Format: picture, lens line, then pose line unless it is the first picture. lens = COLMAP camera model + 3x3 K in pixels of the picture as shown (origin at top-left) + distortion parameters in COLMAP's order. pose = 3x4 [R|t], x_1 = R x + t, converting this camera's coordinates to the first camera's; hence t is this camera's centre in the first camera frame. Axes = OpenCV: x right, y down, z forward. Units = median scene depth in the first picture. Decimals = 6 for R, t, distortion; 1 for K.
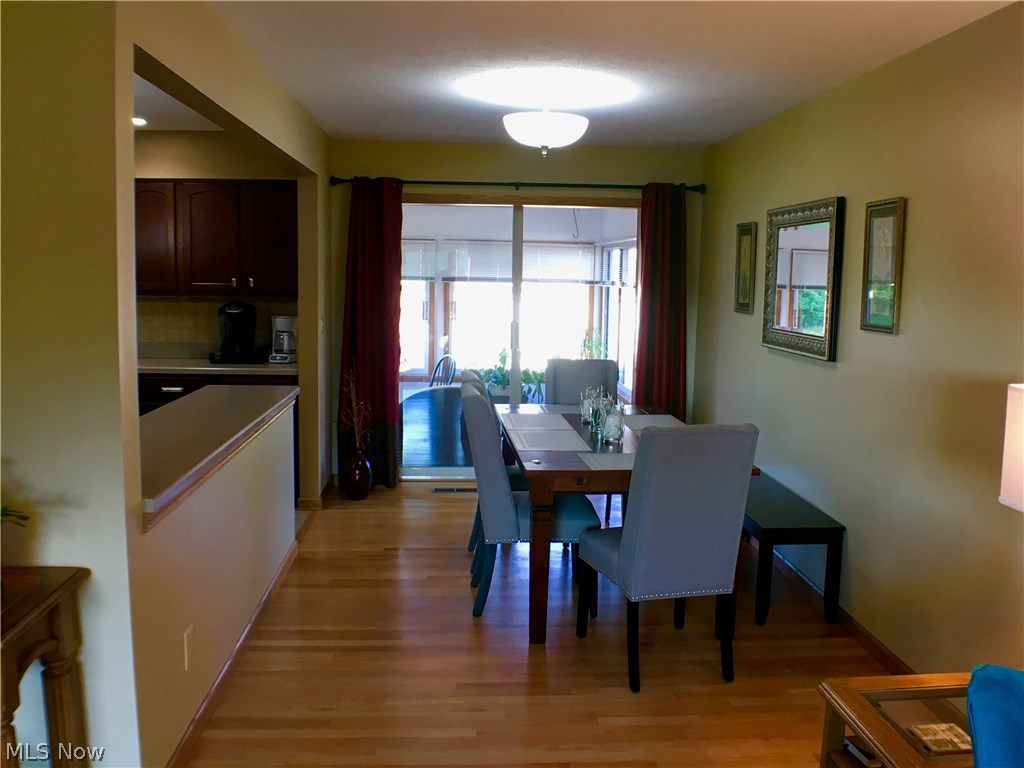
lens RADIAL K [[889.8, 0, 507.6], [0, 889.8, 381.7], [0, 0, 1]] dist [-0.113642, 0.048392]
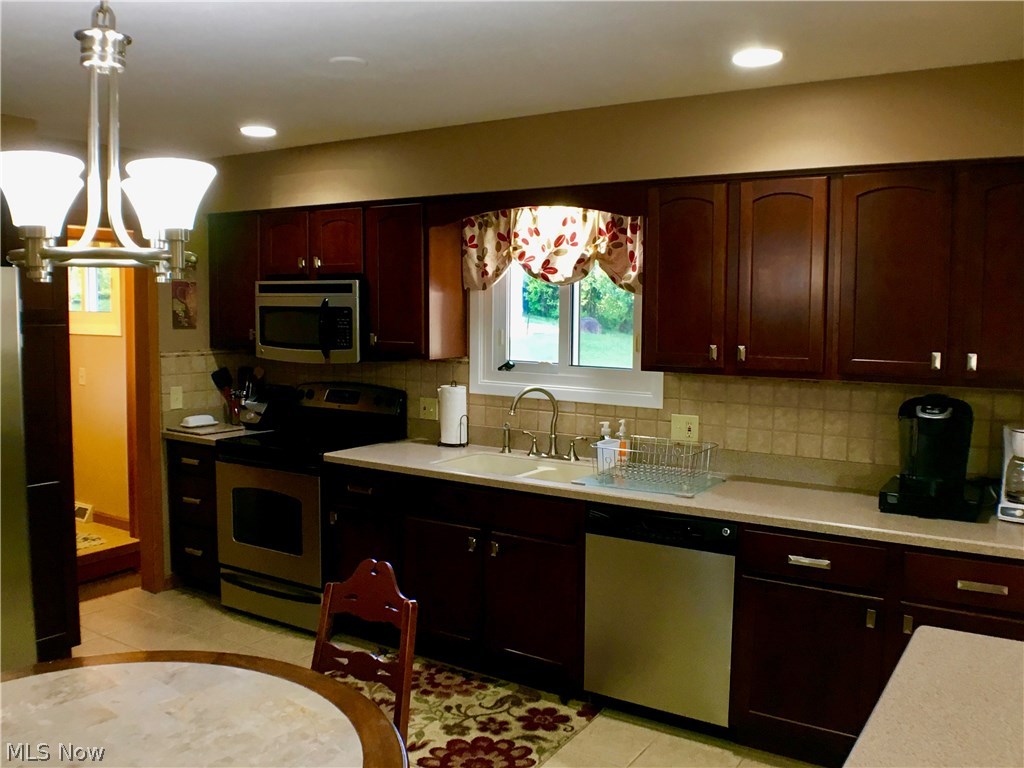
lens RADIAL K [[889.8, 0, 507.6], [0, 889.8, 381.7], [0, 0, 1]] dist [-0.113642, 0.048392]
pose [[0.800489, 0.040178, -0.597999, -0.199520], [-0.069009, 0.997293, -0.025371, -0.067367], [0.595361, 0.061576, 0.801095, 0.424269]]
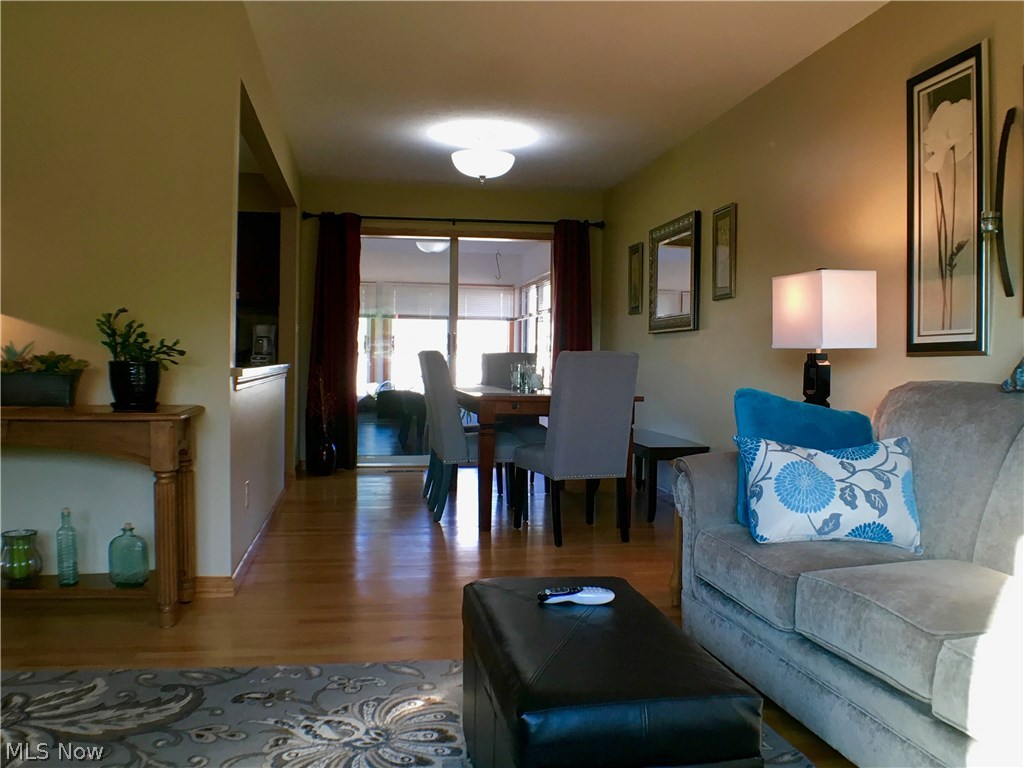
lens RADIAL K [[889.8, 0, 507.6], [0, 889.8, 381.7], [0, 0, 1]] dist [-0.113642, 0.048392]
pose [[0.995231, -0.008548, 0.097175, -0.037605], [0.017632, 0.995509, -0.093011, 0.120808], [-0.095943, 0.094281, 0.990912, -0.220113]]
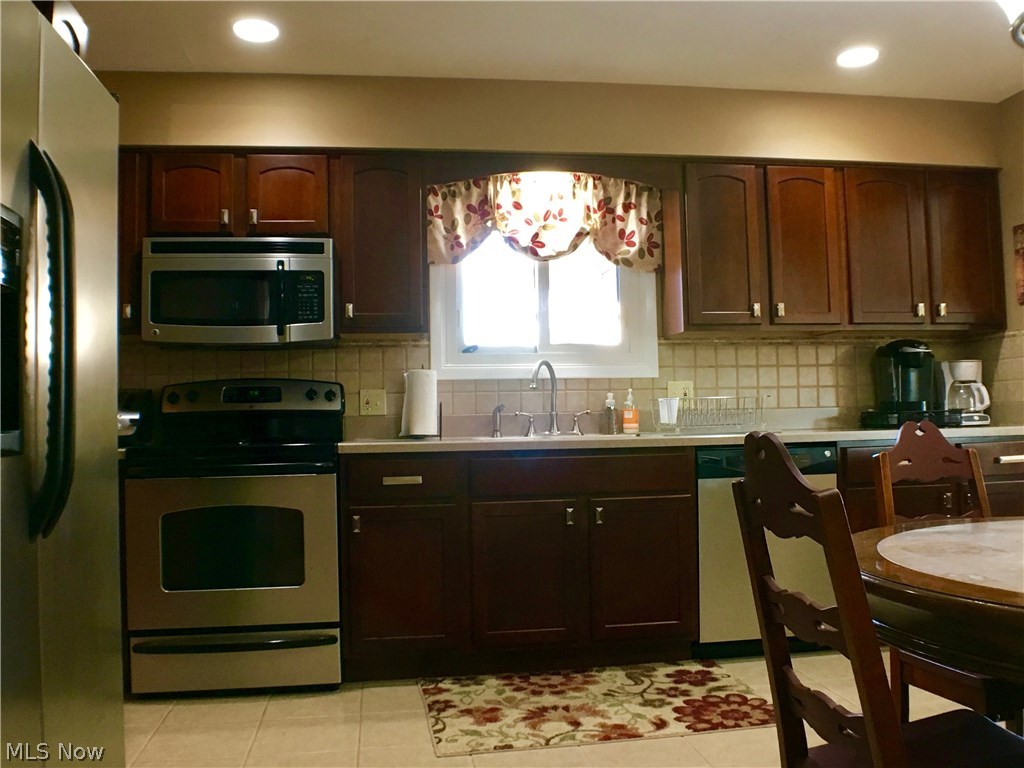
lens RADIAL K [[889.8, 0, 507.6], [0, 889.8, 381.7], [0, 0, 1]] dist [-0.113642, 0.048392]
pose [[0.996254, -0.034886, 0.079131, -0.666047], [0.047491, 0.985403, -0.163479, 0.037702], [-0.072272, 0.166624, 0.983368, 0.348529]]
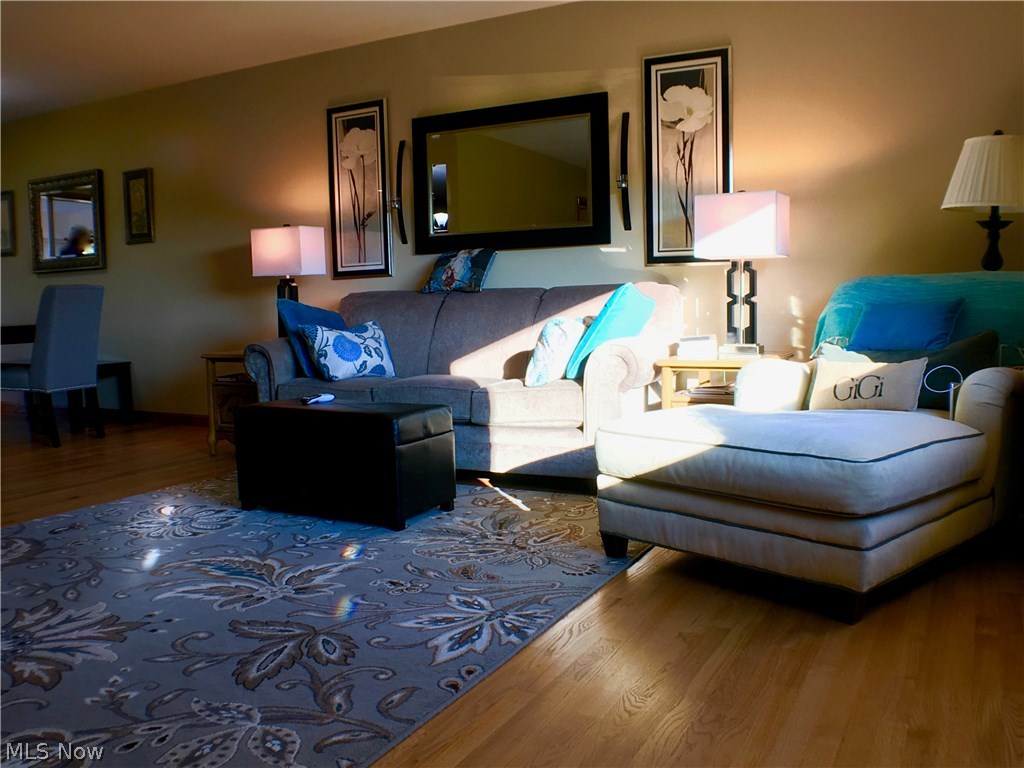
lens RADIAL K [[889.8, 0, 507.6], [0, 889.8, 381.7], [0, 0, 1]] dist [-0.113642, 0.048392]
pose [[0.525523, -0.105870, 0.844167, -0.429677], [0.132741, 0.990279, 0.041559, 0.149336], [-0.840360, 0.090216, 0.534468, -0.335520]]
